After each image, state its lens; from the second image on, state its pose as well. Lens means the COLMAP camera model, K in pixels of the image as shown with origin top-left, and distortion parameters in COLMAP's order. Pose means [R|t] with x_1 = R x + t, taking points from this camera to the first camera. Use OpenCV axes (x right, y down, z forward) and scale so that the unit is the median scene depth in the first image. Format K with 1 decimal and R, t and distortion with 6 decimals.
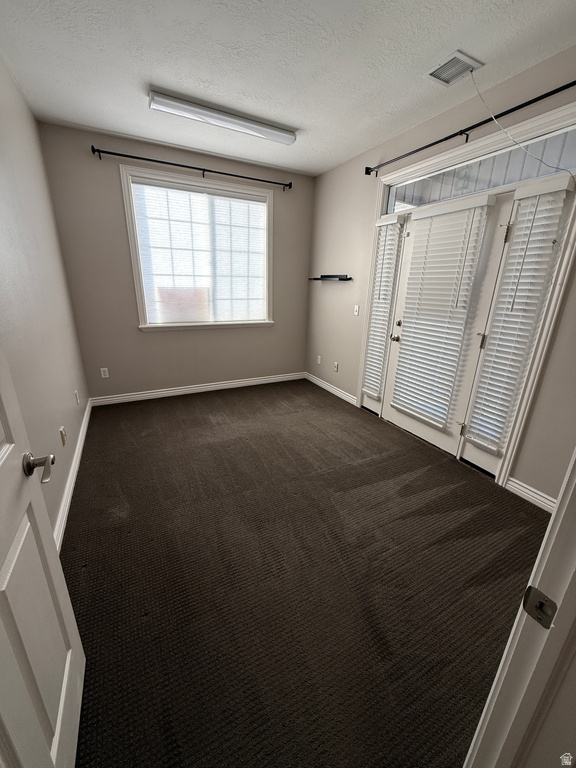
lens RADIAL K [[306.7, 0, 288.0], [0, 306.7, 384.0], [0, 0, 1]] dist [-0.000596, -0.000014]
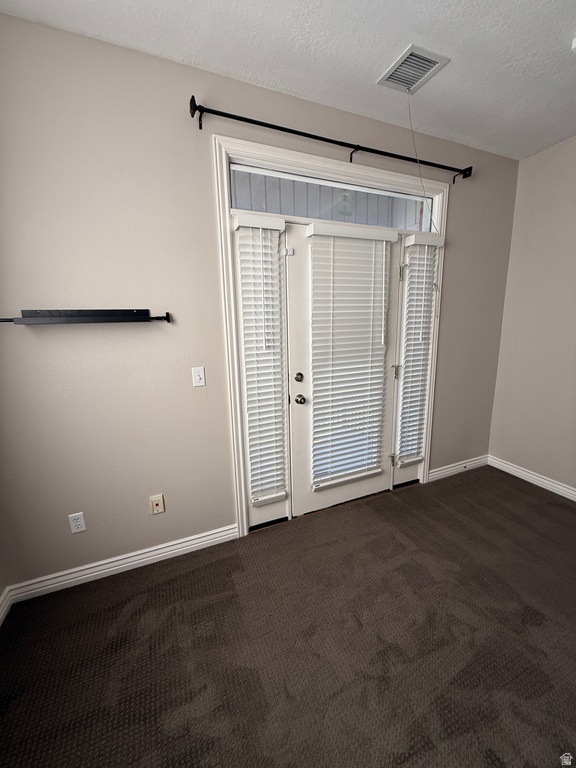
lens RADIAL K [[306.7, 0, 288.0], [0, 306.7, 384.0], [0, 0, 1]] dist [-0.000596, -0.000014]
pose [[0.074743, -0.227265, 0.970960, -0.306251], [0.337190, 0.922091, 0.189871, -0.319076], [-0.938465, 0.313206, 0.145552, 0.913085]]
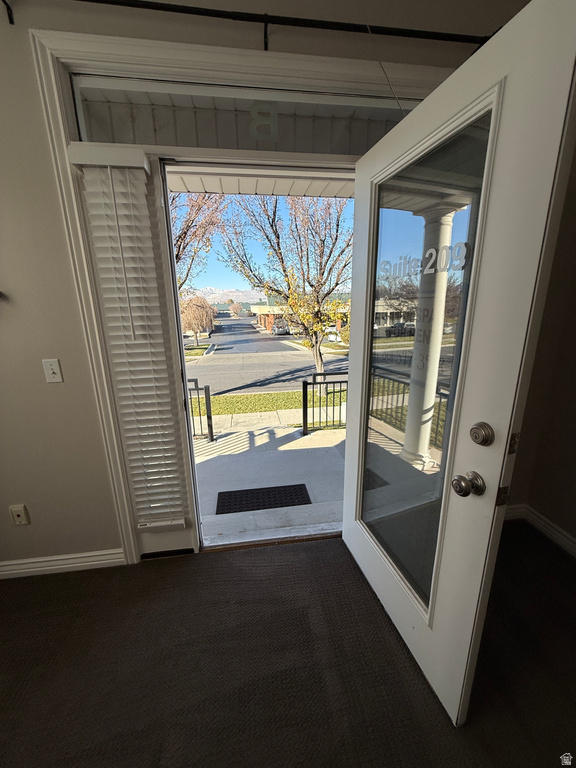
lens RADIAL K [[317.6, 0, 288.0], [0, 317.6, 384.0], [0, 0, 1]] dist [-0.002748, -0.000116]
pose [[0.321265, -0.276741, 0.905651, -0.071552], [0.314376, 0.933278, 0.173664, -0.230134], [-0.893284, 0.228923, 0.386831, 0.653216]]
